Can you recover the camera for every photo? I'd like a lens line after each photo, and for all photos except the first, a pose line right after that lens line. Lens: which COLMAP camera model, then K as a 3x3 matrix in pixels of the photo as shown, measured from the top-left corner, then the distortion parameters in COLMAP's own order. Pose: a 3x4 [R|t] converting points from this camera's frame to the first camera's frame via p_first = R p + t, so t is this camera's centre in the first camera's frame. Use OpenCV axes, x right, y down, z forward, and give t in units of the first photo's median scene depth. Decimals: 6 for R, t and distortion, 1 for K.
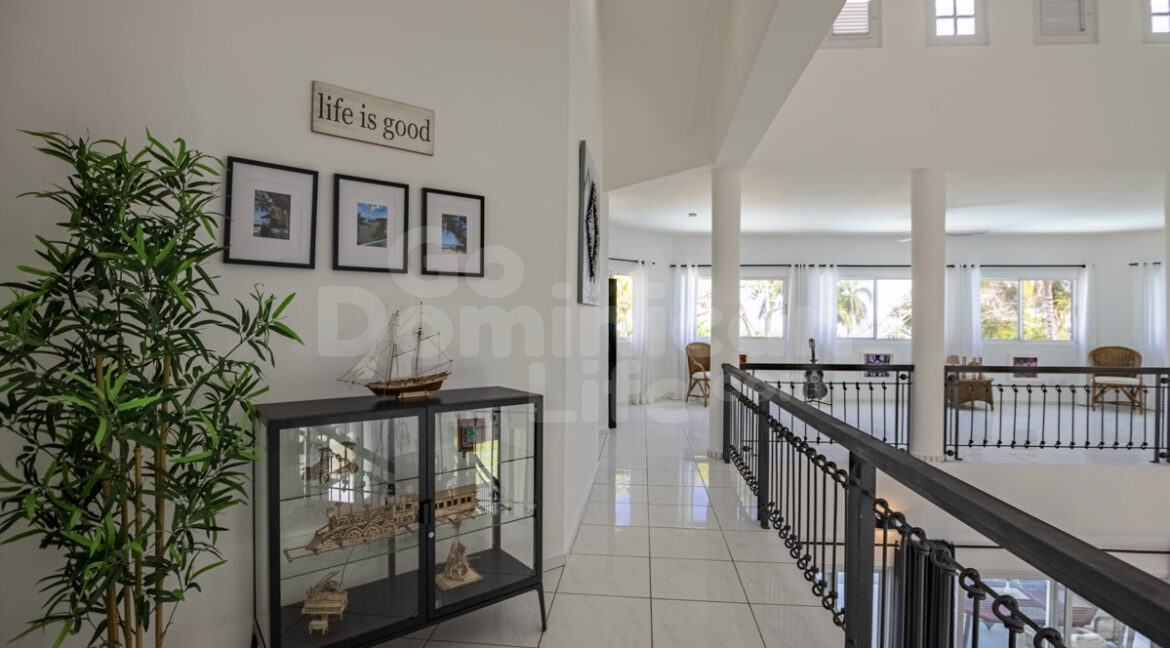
lens RADIAL K [[551.3, 0, 580.8], [0, 551.3, 318.3], [0, 0, 1]] dist [-0.044422, 0.009546]
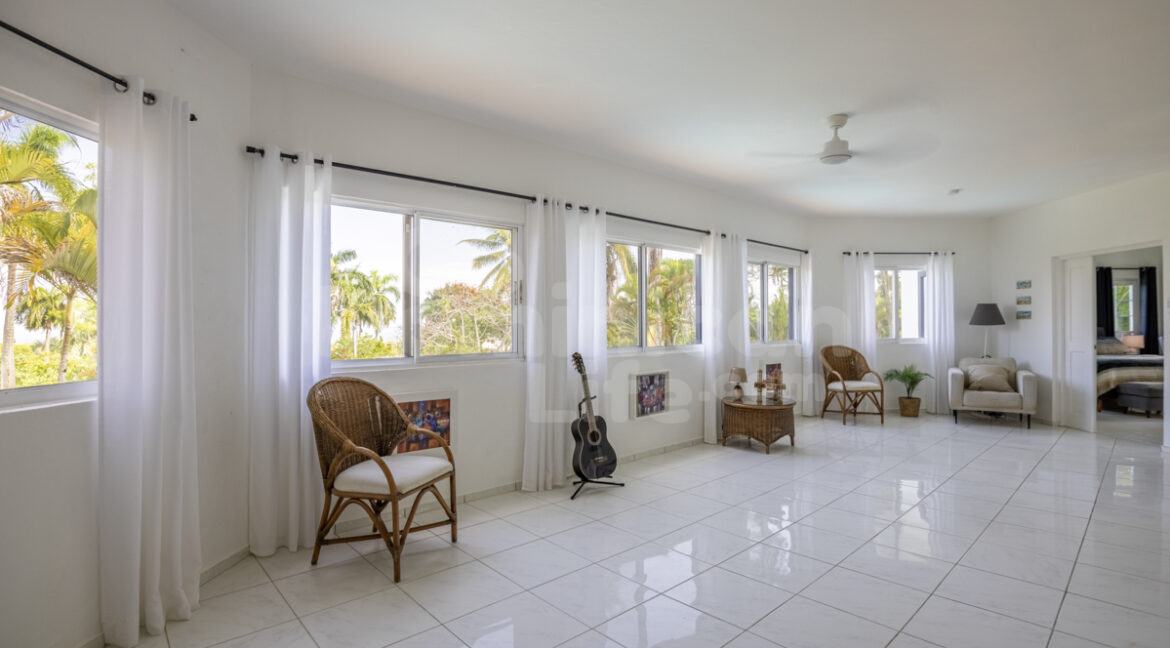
lens RADIAL K [[551.5, 0, 588.9], [0, 551.5, 312.1], [0, 0, 1]] dist [-0.073240, 0.034131]
pose [[0.651126, 0.005990, 0.758946, 0.056747], [0.003926, 0.999929, -0.011260, 0.006004], [-0.758960, 0.010312, 0.651056, 0.667950]]
